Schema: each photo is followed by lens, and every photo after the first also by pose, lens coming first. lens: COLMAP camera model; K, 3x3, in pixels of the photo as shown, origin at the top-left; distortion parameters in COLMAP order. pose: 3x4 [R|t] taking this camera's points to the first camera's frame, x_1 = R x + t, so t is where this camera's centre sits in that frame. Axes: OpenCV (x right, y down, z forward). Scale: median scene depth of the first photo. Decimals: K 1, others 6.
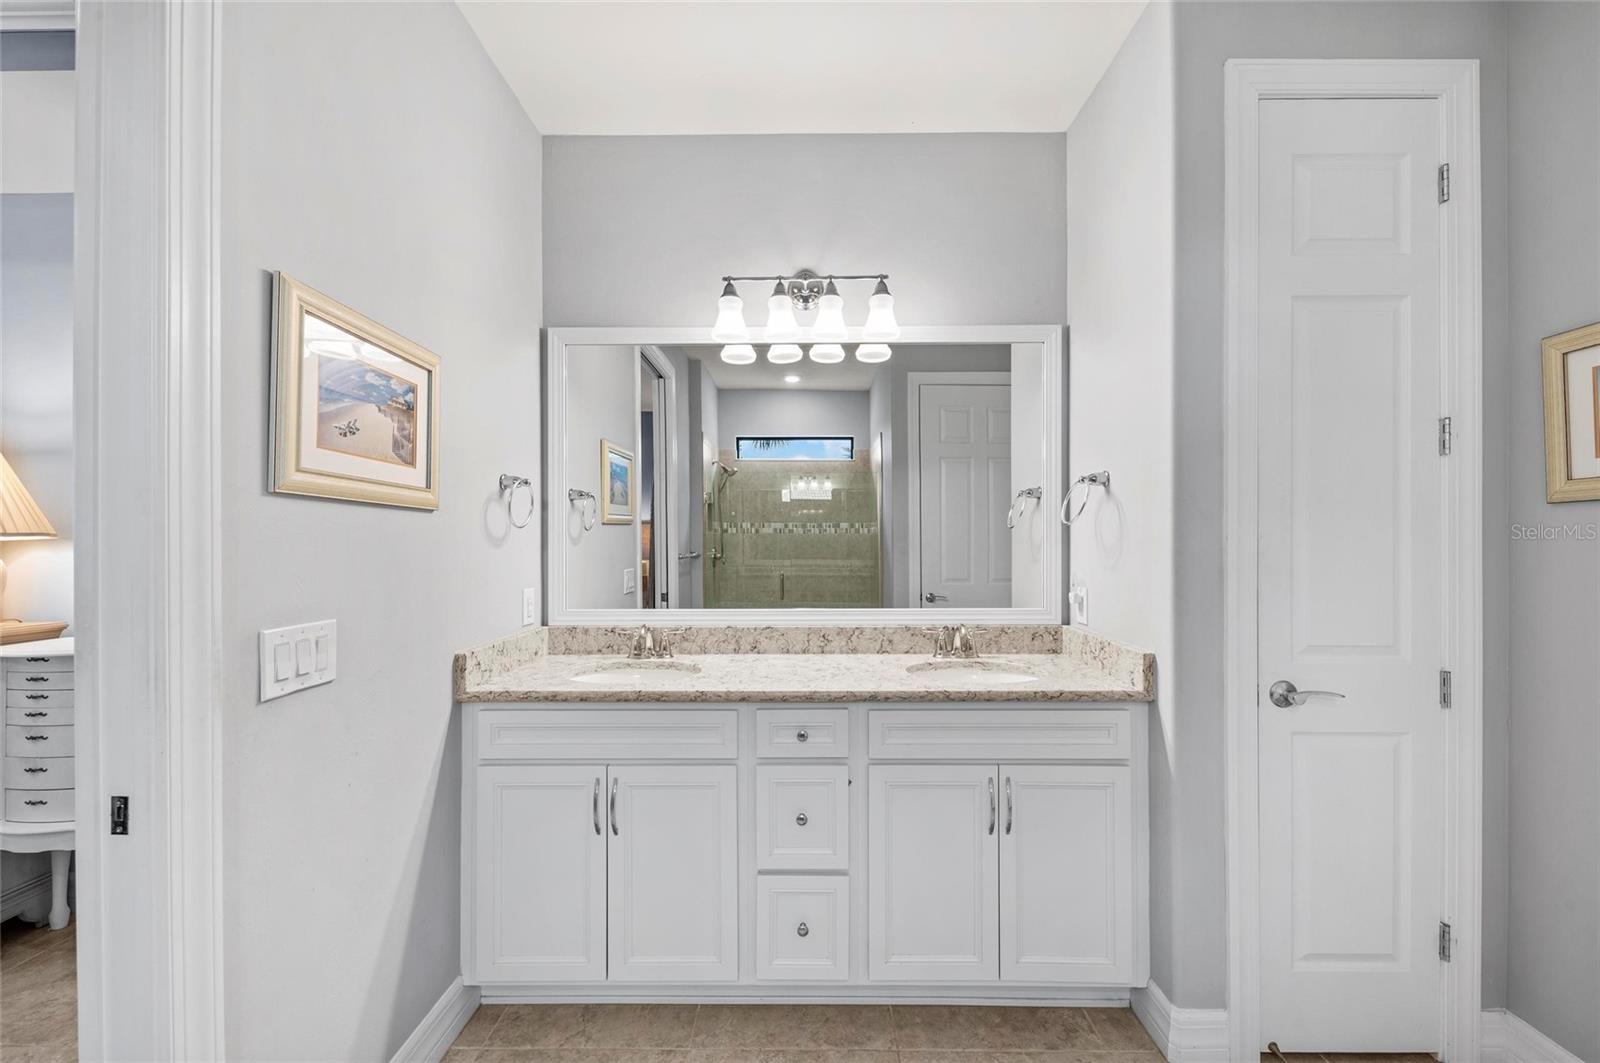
lens RADIAL K [[623.9, 0, 800.3], [0, 623.9, 540.3], [0, 0, 1]] dist [0.005170, -0.002506]
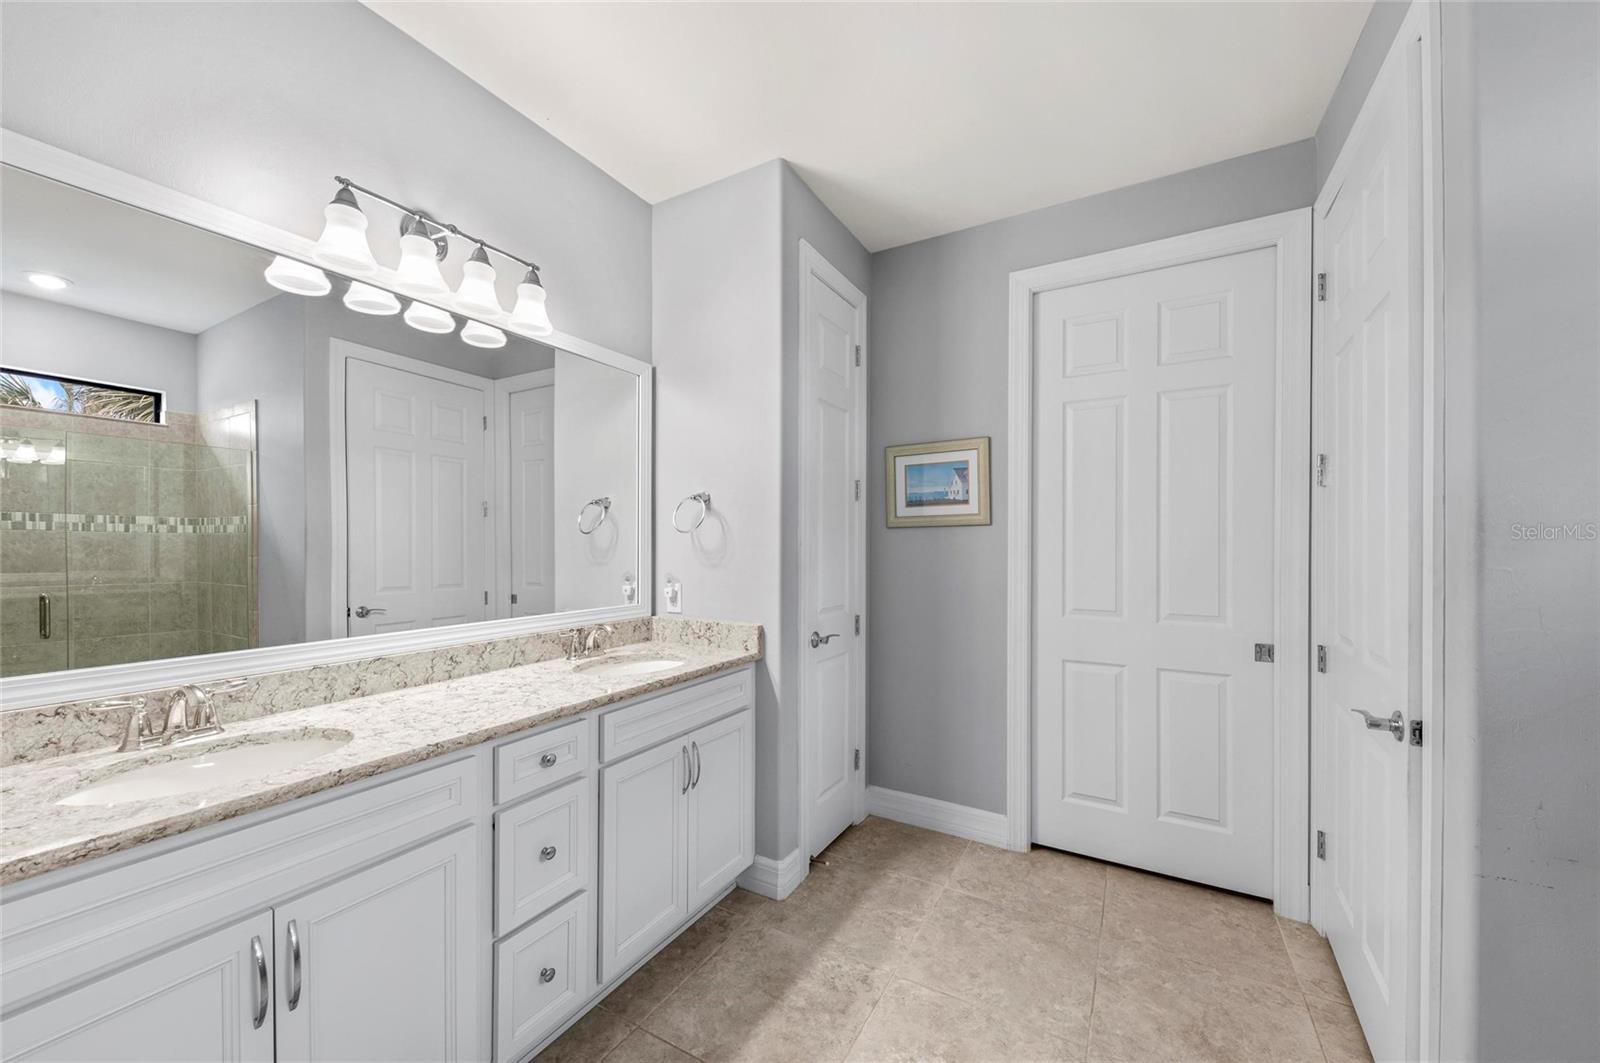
lens RADIAL K [[594.9, 0, 798.8], [0, 594.9, 542.6], [0, 0, 1]] dist [-0.001724, -0.000237]
pose [[0.488598, 0.004947, 0.872495, -0.456307], [-0.004926, 0.999984, -0.002912, -0.002860], [-0.872495, -0.002875, 0.488615, 0.208067]]
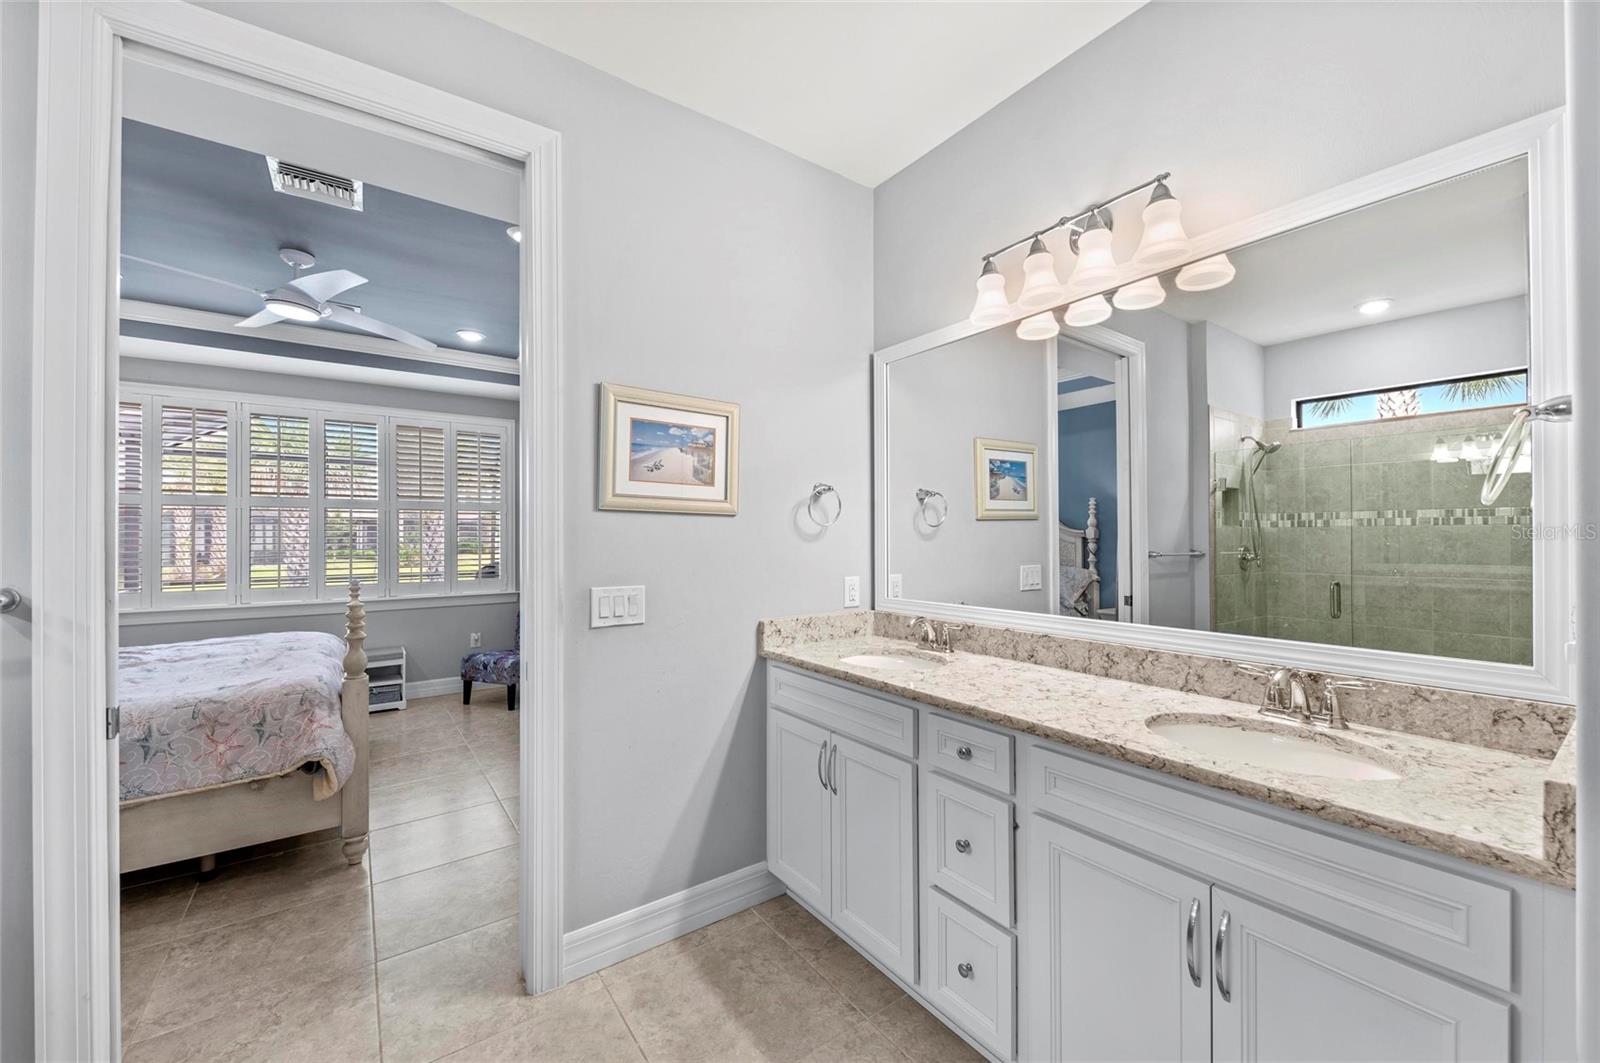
lens RADIAL K [[614.1, 0, 805.0], [0, 614.1, 534.6], [0, 0, 1]] dist [0.000091, -0.000144]
pose [[0.595734, -0.005030, -0.803166, 0.461028], [0.002149, 0.999987, -0.004669, 0.001805], [0.803179, 0.001055, 0.595737, 0.230592]]
